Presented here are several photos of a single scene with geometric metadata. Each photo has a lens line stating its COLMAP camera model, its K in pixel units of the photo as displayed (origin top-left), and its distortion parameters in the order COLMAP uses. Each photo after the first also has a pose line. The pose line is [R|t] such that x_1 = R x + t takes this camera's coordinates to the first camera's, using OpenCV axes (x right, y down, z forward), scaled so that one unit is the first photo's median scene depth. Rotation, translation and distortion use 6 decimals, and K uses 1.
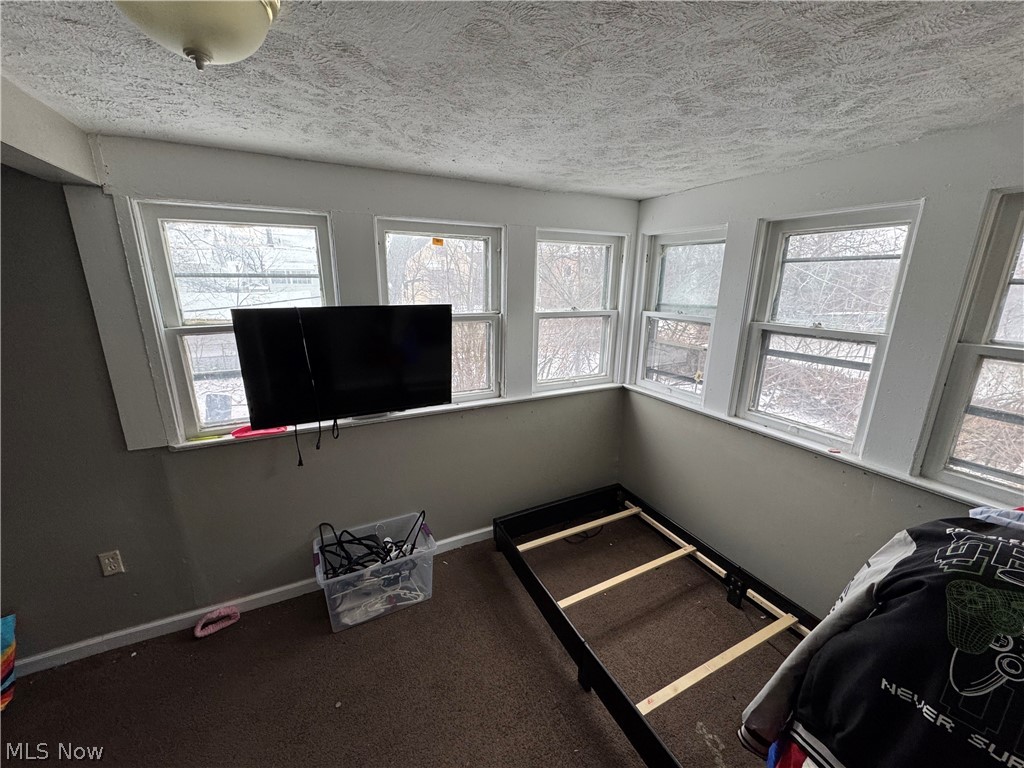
lens RADIAL K [[405.5, 0, 512.7], [0, 405.5, 384.0], [0, 0, 1]] dist [-0.002031, -0.000051]
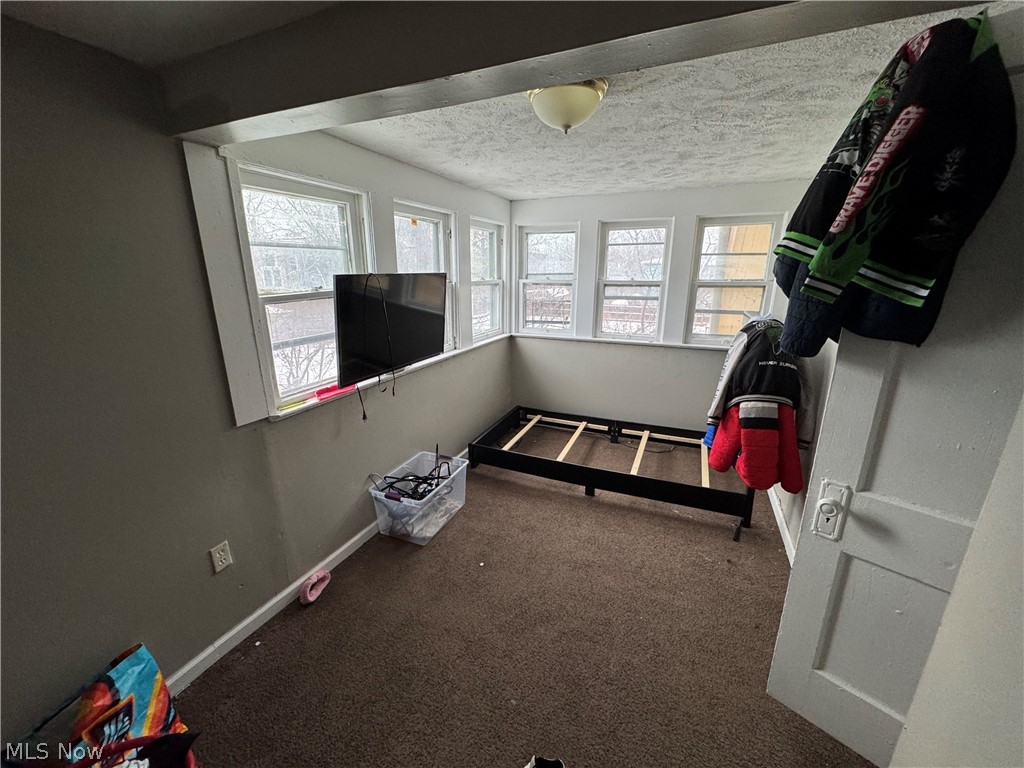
lens RADIAL K [[405.5, 0, 515.4], [0, 405.5, 382.3], [0, 0, 1]] dist [-0.002031, -0.000051]
pose [[0.772959, -0.181782, 0.607856, -0.836512], [0.167356, 0.982561, 0.081027, 0.078112], [-0.611985, 0.039098, 0.789902, -0.135067]]
